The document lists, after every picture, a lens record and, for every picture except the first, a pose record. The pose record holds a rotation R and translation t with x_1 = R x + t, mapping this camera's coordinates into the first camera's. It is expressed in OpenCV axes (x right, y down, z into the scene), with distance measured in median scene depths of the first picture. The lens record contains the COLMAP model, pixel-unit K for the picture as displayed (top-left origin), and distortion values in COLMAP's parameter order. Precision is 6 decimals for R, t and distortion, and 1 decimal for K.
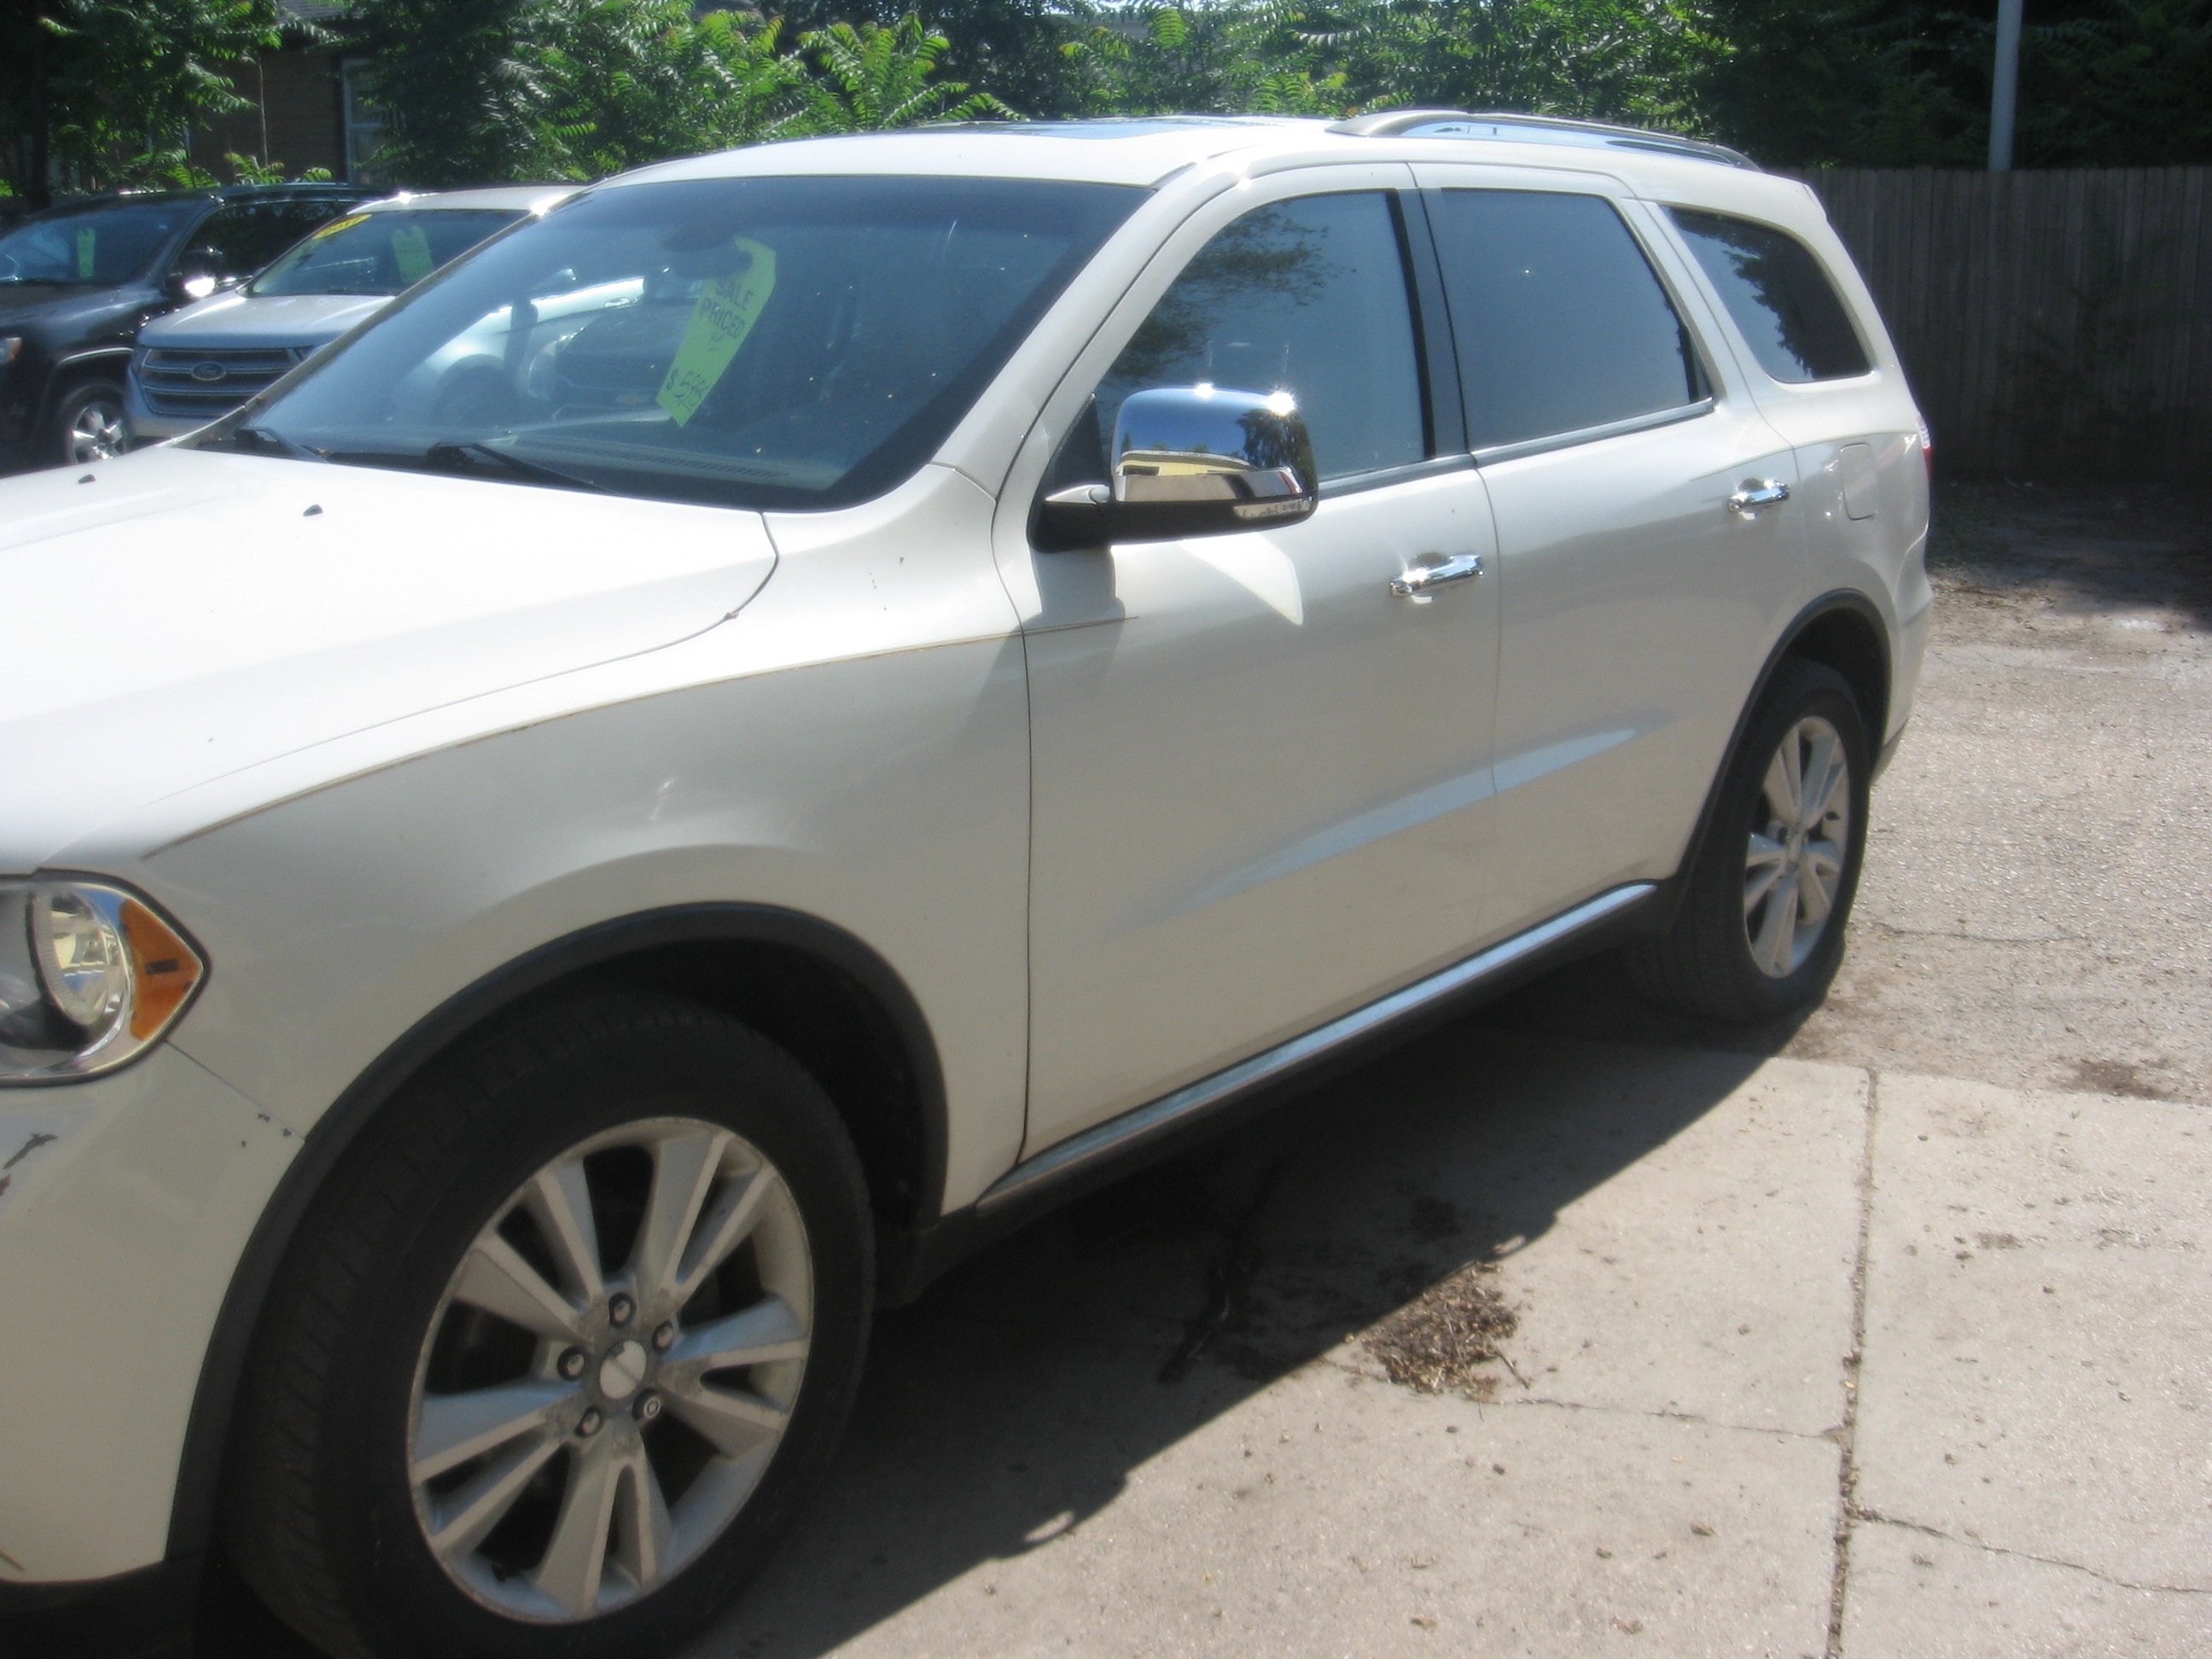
lens RADIAL K [[2262.0, 0, 1107.0], [0, 2262.0, 829.6], [0, 0, 1]] dist [-0.020871, 0.000000]
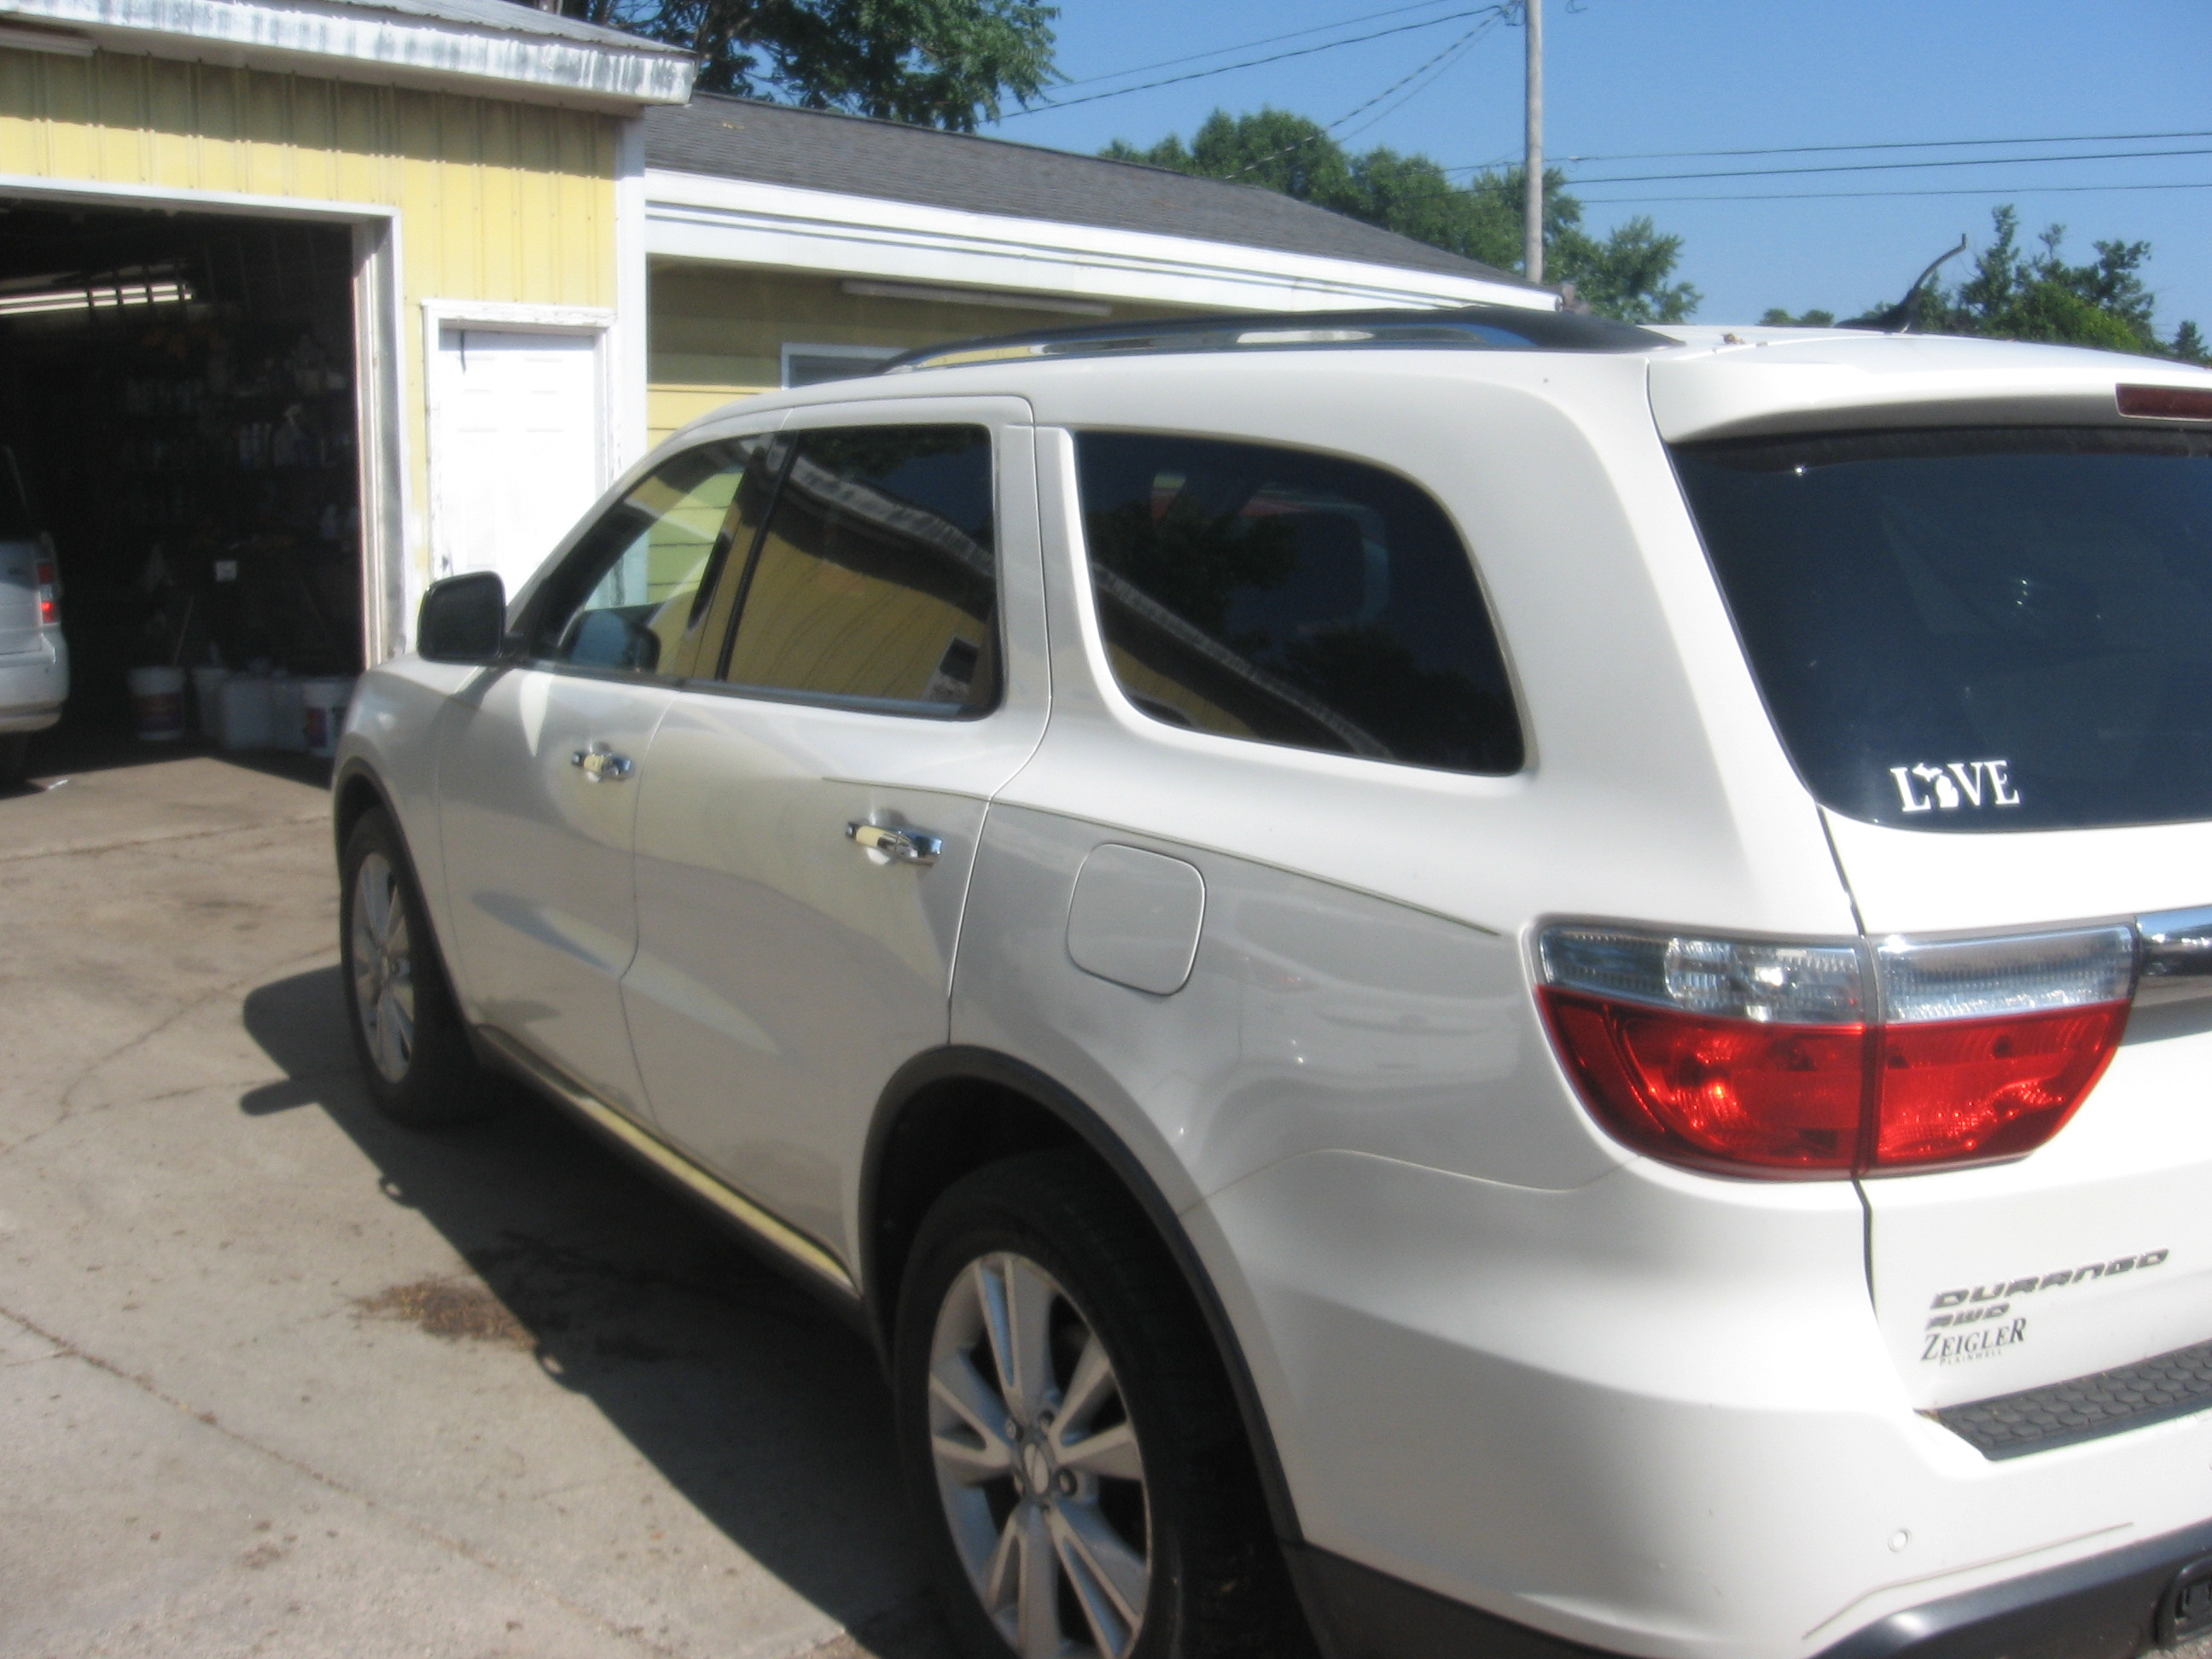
lens RADIAL K [[2262.0, 0, 1110.3], [0, 2262.0, 842.0], [0, 0, 1]] dist [-0.020871, 0.000000]
pose [[-0.340353, 0.158787, -0.926794, 1.218206], [-0.202010, 0.950276, 0.236996, -0.437149], [0.918342, 0.267884, -0.291353, 1.687621]]
